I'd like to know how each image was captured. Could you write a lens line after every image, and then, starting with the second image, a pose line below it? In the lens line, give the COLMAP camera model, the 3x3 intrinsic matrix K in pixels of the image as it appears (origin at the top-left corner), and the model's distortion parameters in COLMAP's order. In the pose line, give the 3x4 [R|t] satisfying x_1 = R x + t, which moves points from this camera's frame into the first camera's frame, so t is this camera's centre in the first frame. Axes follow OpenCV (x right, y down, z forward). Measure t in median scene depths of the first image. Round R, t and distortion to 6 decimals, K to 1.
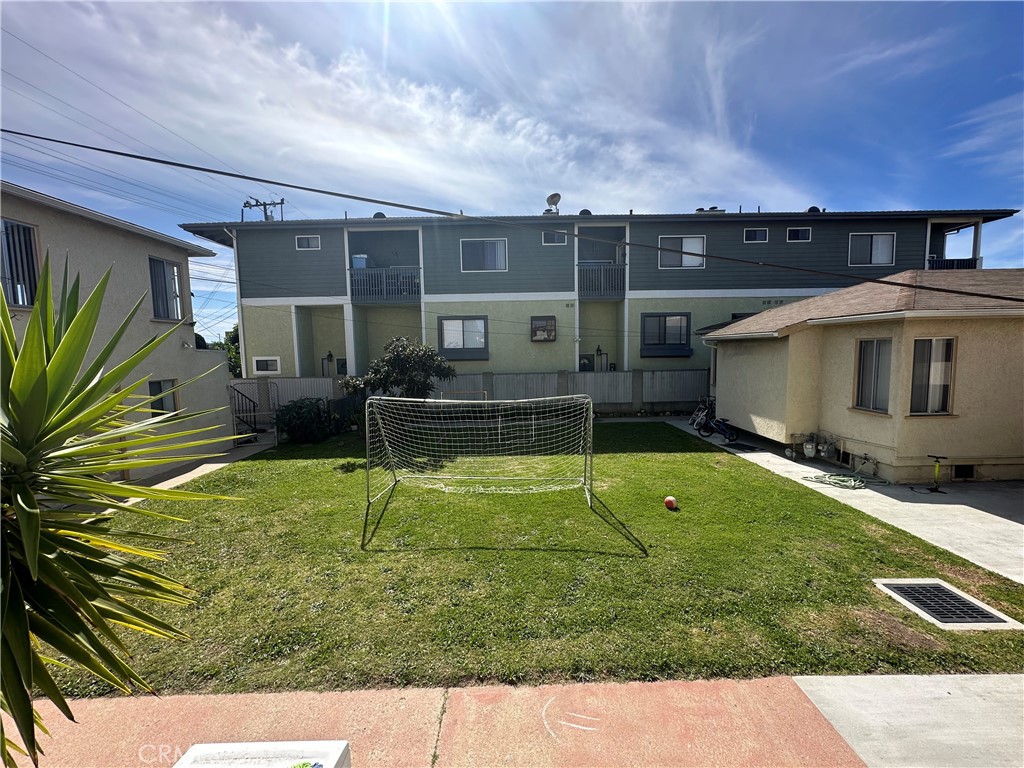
lens RADIAL K [[411.2, 0, 502.6], [0, 411.2, 385.8], [0, 0, 1]] dist [-0.006127, 0.000971]
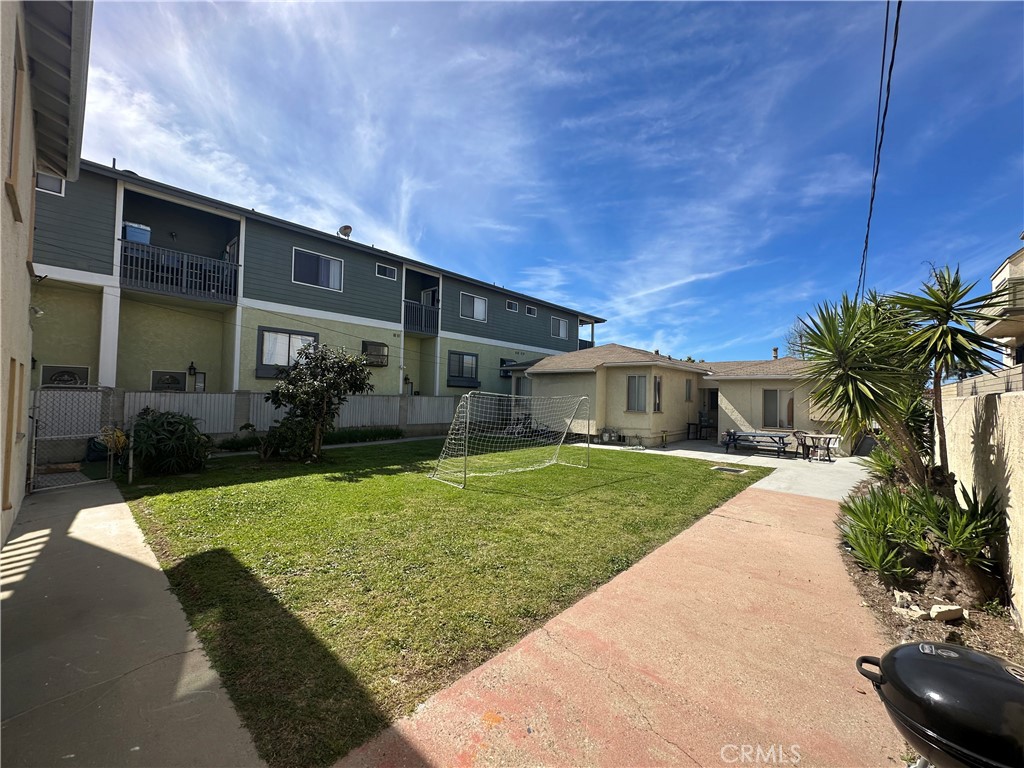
lens RADIAL K [[411.2, 0, 514.4], [0, 411.2, 387.2], [0, 0, 1]] dist [-0.006127, 0.000971]
pose [[0.667187, 0.049768, 0.743225, -0.435391], [0.027331, 0.995458, -0.091192, 0.049239], [-0.744388, 0.081155, 0.662797, 0.057389]]
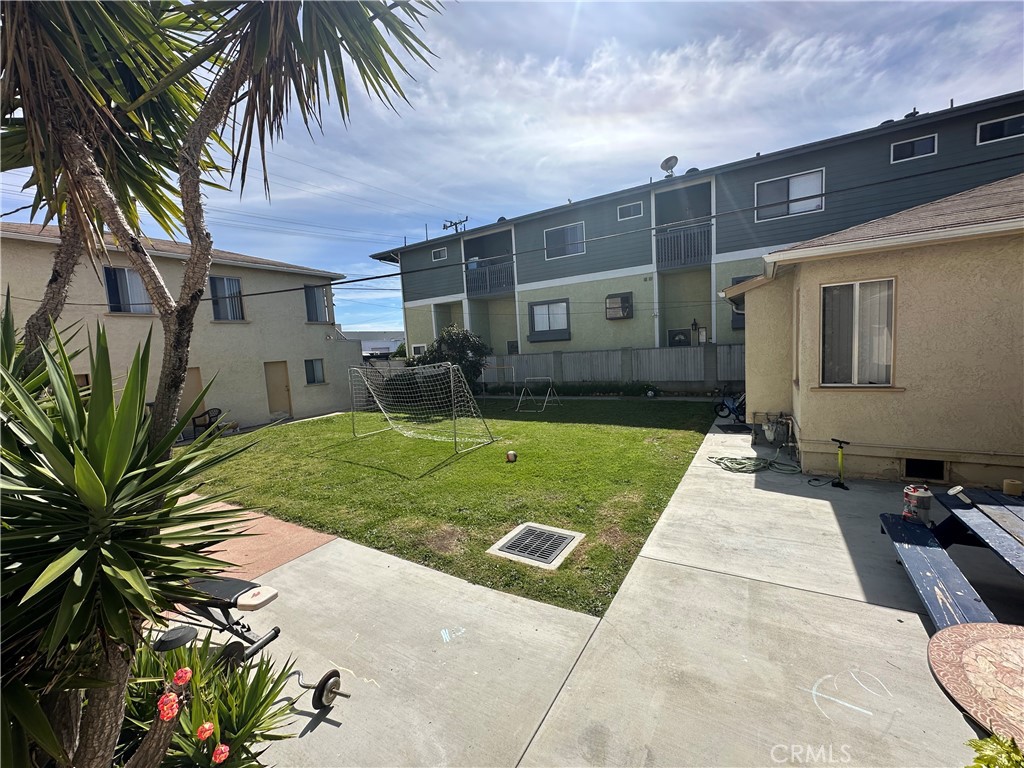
lens RADIAL K [[411.2, 0, 505.3], [0, 411.2, 379.5], [0, 0, 1]] dist [-0.006127, 0.000971]
pose [[0.842219, 0.012585, -0.538989, 0.406242], [-0.003097, 0.999824, 0.018506, 0.020884], [0.539127, -0.013917, 0.842109, 0.014847]]
